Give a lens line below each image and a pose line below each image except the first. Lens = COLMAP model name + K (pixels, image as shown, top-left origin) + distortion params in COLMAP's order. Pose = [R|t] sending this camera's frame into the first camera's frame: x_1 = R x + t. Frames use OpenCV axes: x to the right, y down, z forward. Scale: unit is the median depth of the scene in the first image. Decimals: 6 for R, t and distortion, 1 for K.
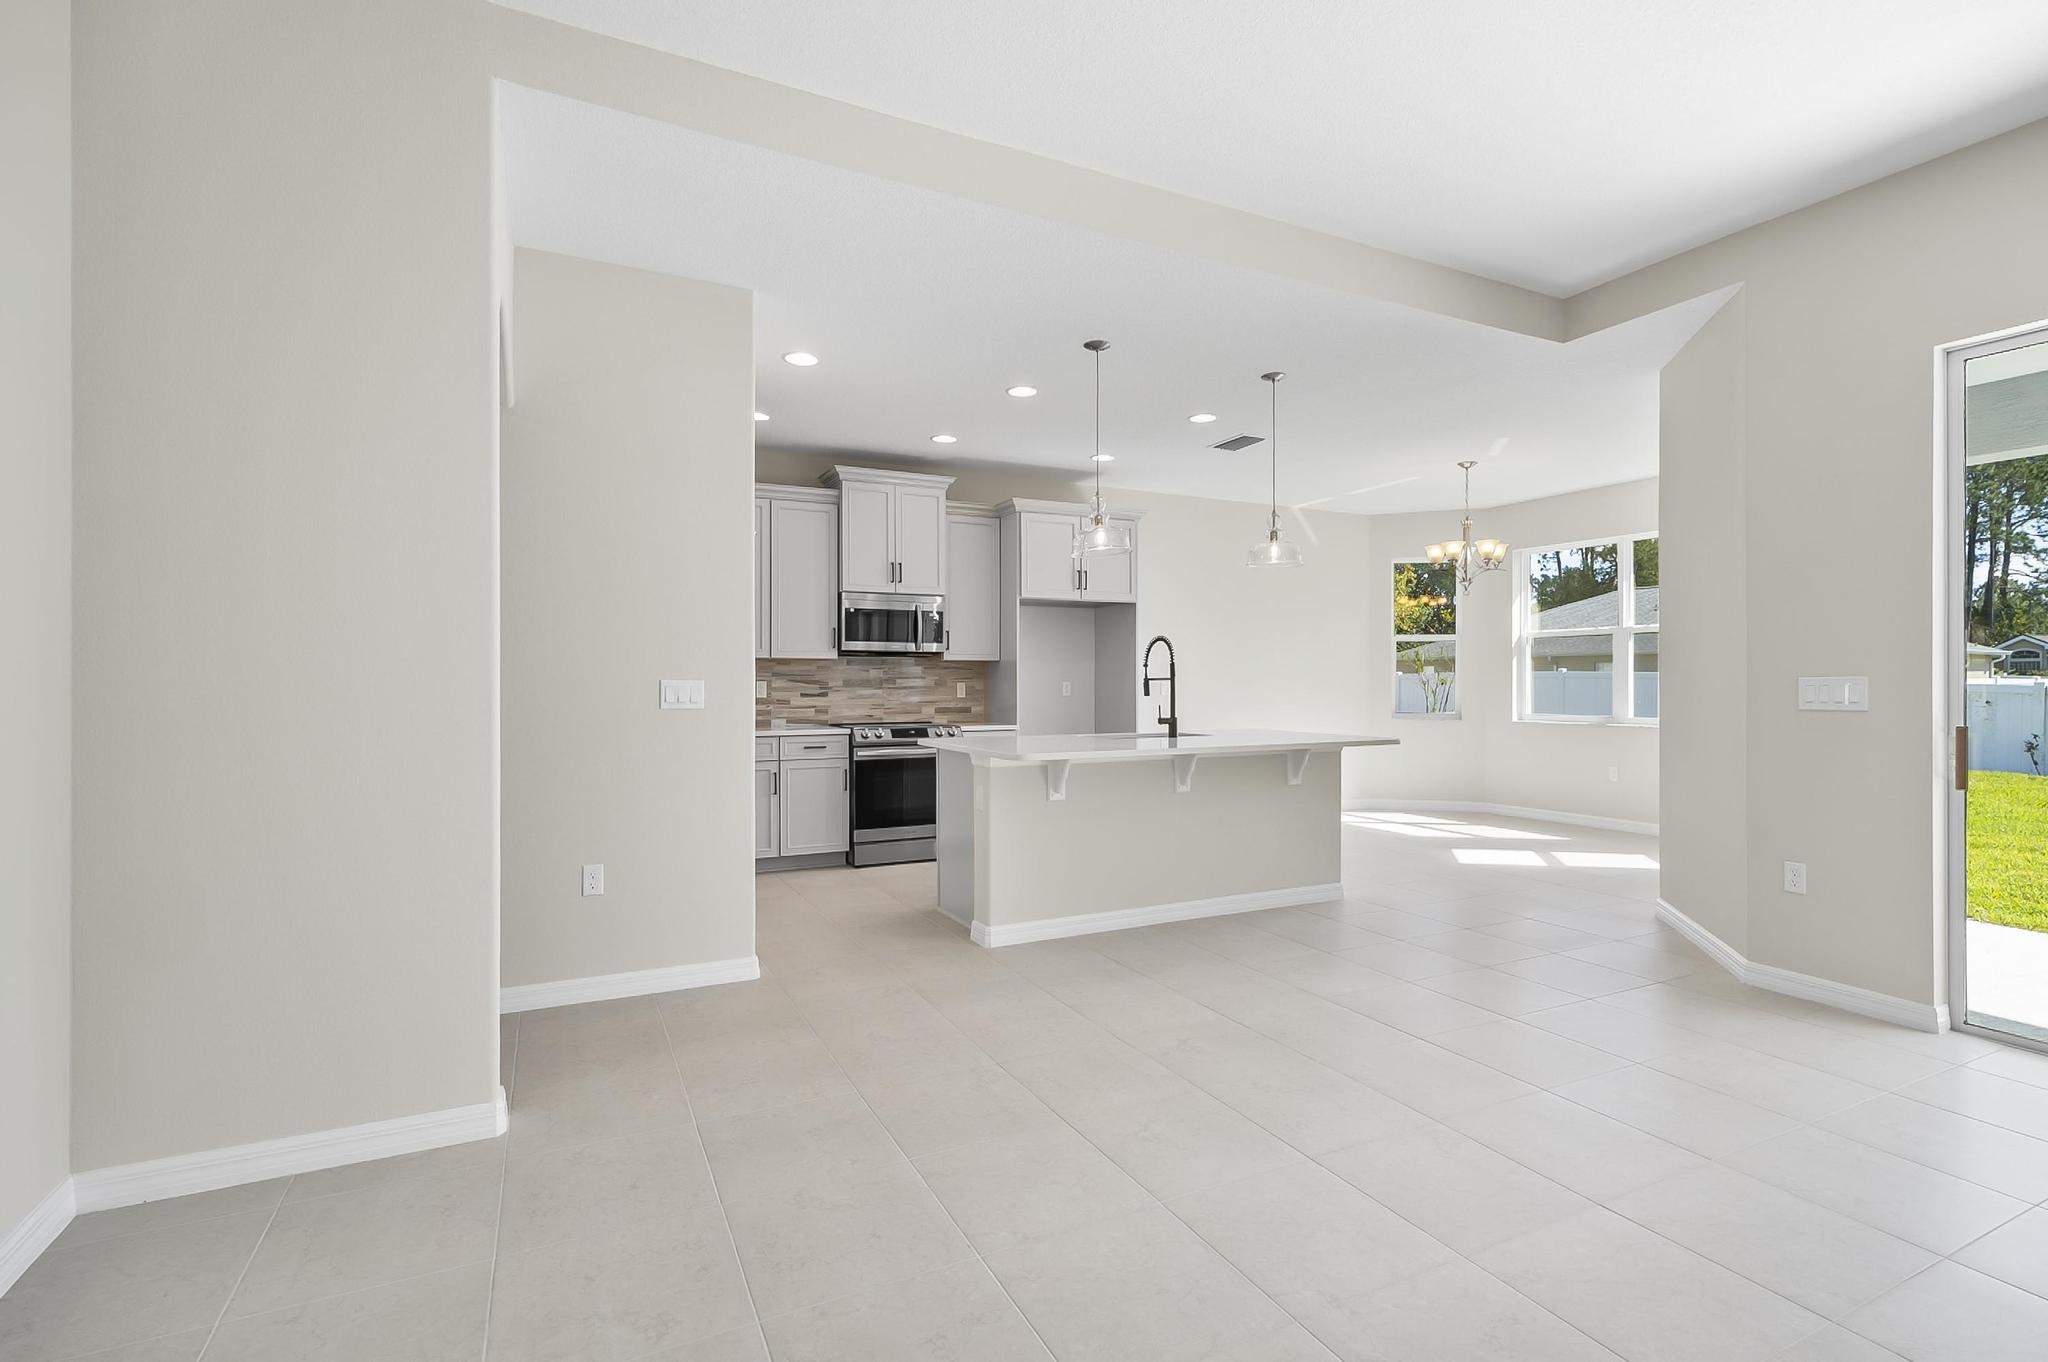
lens RADIAL K [[937.5, 0, 1024.0], [0, 937.5, 681.0], [0, 0, 1]] dist [-0.001096, 0.000051]
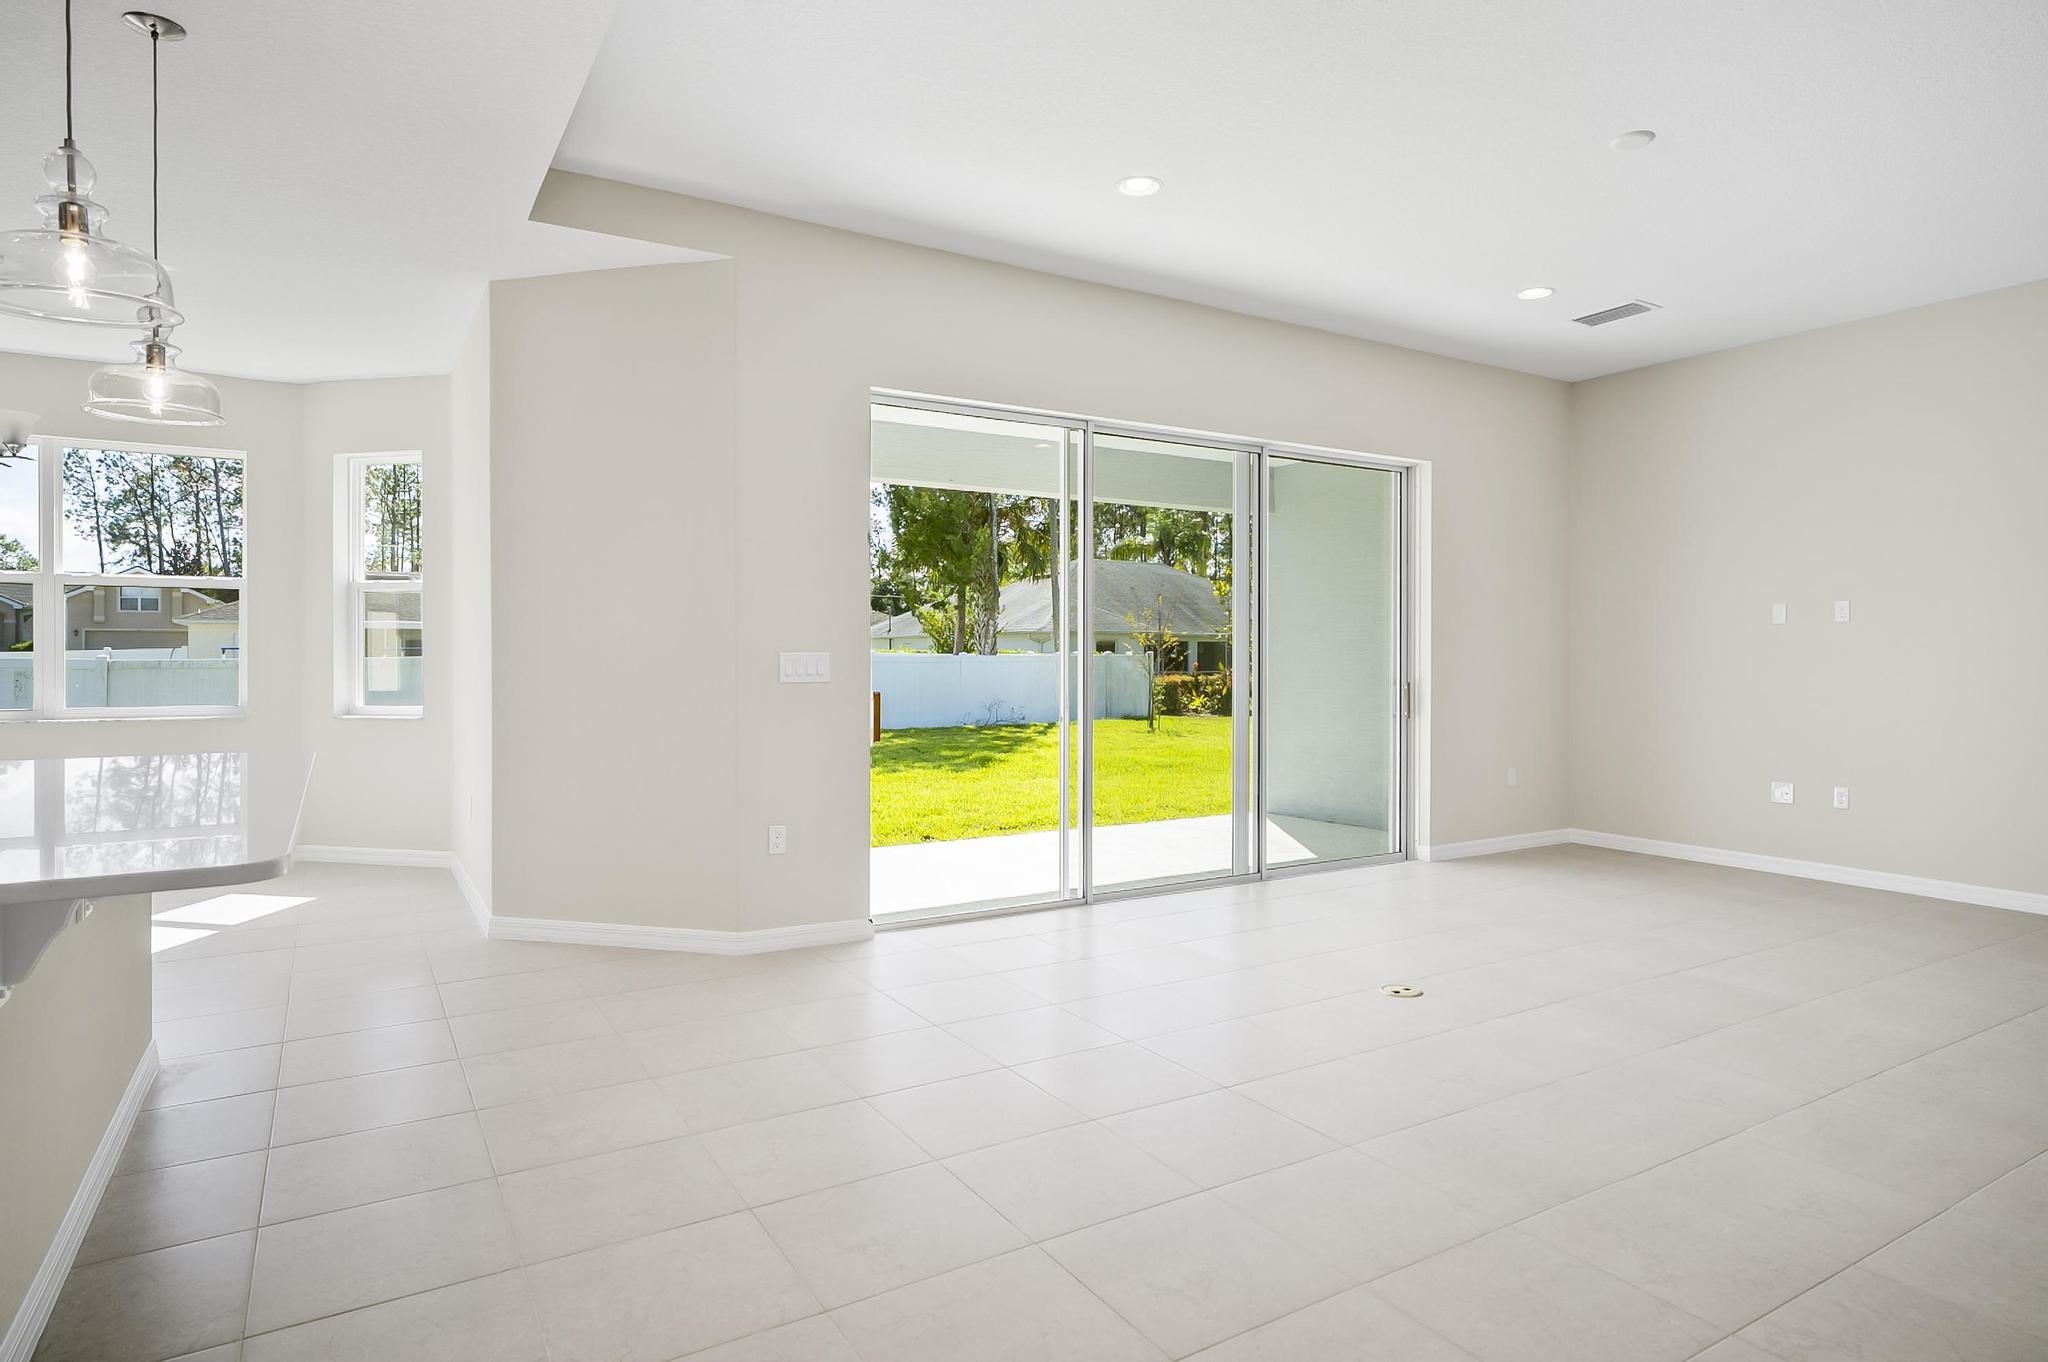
lens RADIAL K [[1144.7, 0, 1024.0], [0, 1144.7, 681.0], [0, 0, 1]] dist [-0.003091, 0.000278]
pose [[-0.084977, -0.017582, 0.996228, -0.266060], [-0.005658, 0.999837, 0.017163, 0.000496], [-0.996367, -0.004178, -0.085063, 0.442083]]
